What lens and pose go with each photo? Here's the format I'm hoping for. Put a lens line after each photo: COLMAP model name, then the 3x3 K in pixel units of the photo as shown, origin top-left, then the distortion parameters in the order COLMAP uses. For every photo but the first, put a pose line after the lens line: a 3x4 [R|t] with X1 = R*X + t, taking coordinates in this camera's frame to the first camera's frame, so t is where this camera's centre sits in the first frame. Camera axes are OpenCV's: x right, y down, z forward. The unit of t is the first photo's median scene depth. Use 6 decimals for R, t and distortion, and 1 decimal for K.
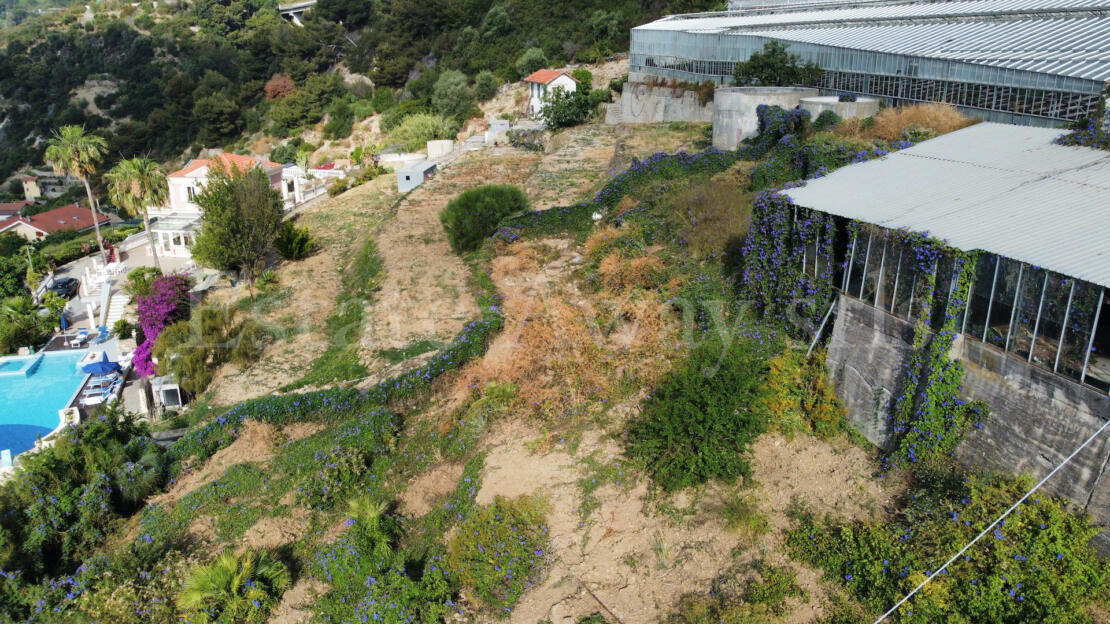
lens RADIAL K [[858.3, 0, 553.2], [0, 858.3, 317.1], [0, 0, 1]] dist [-0.011782, 0.008836]
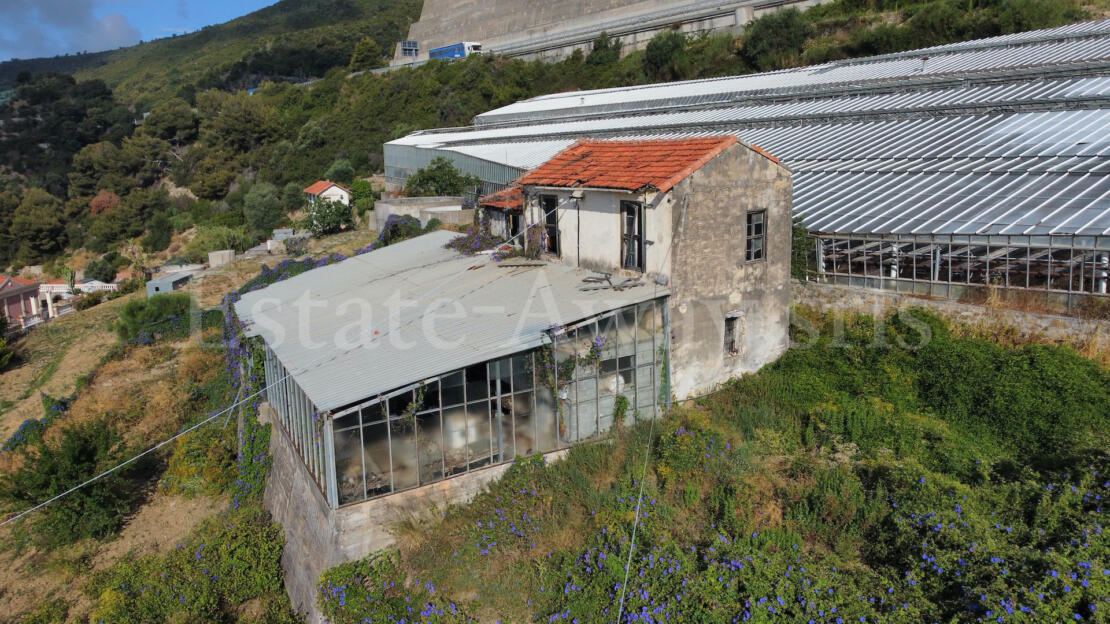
lens RADIAL K [[858.3, 0, 558.6], [0, 858.3, 313.8], [0, 0, 1]] dist [-0.011782, 0.008836]
pose [[0.991512, -0.048691, 0.120554, 0.085762], [0.062334, 0.991738, -0.112113, 0.006554], [-0.114099, 0.118676, 0.986356, -0.035781]]
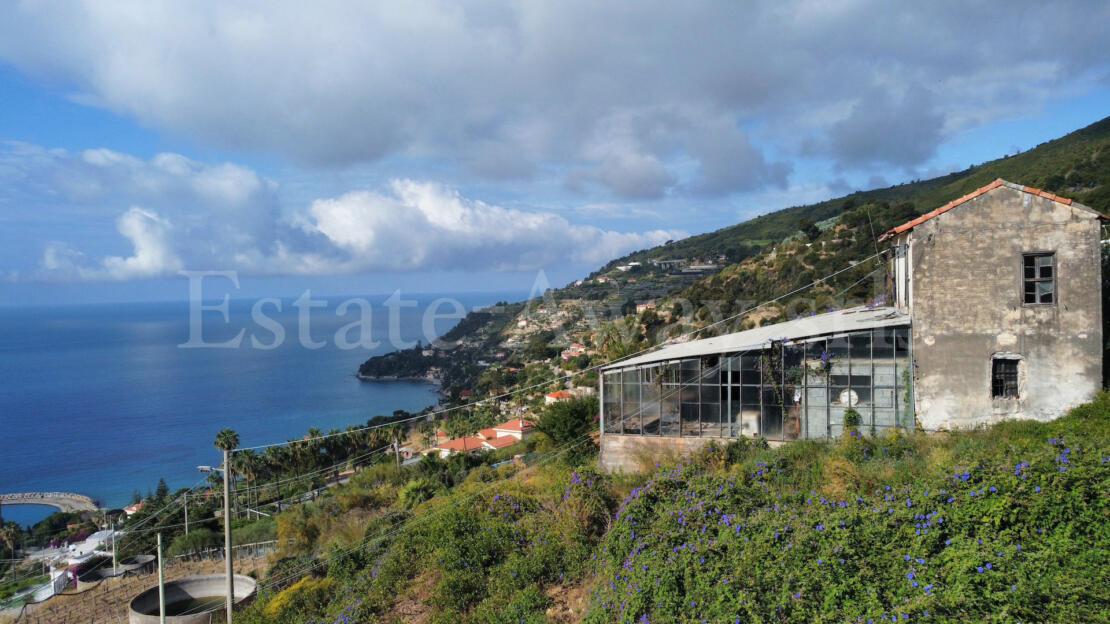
lens RADIAL K [[858.3, 0, 532.5], [0, 858.3, 327.2], [0, 0, 1]] dist [-0.011782, 0.008836]
pose [[0.695107, 0.020994, -0.718600, 0.200466], [-0.200966, 0.965398, -0.166192, 0.032014], [0.690246, 0.259935, 0.675273, -0.053159]]
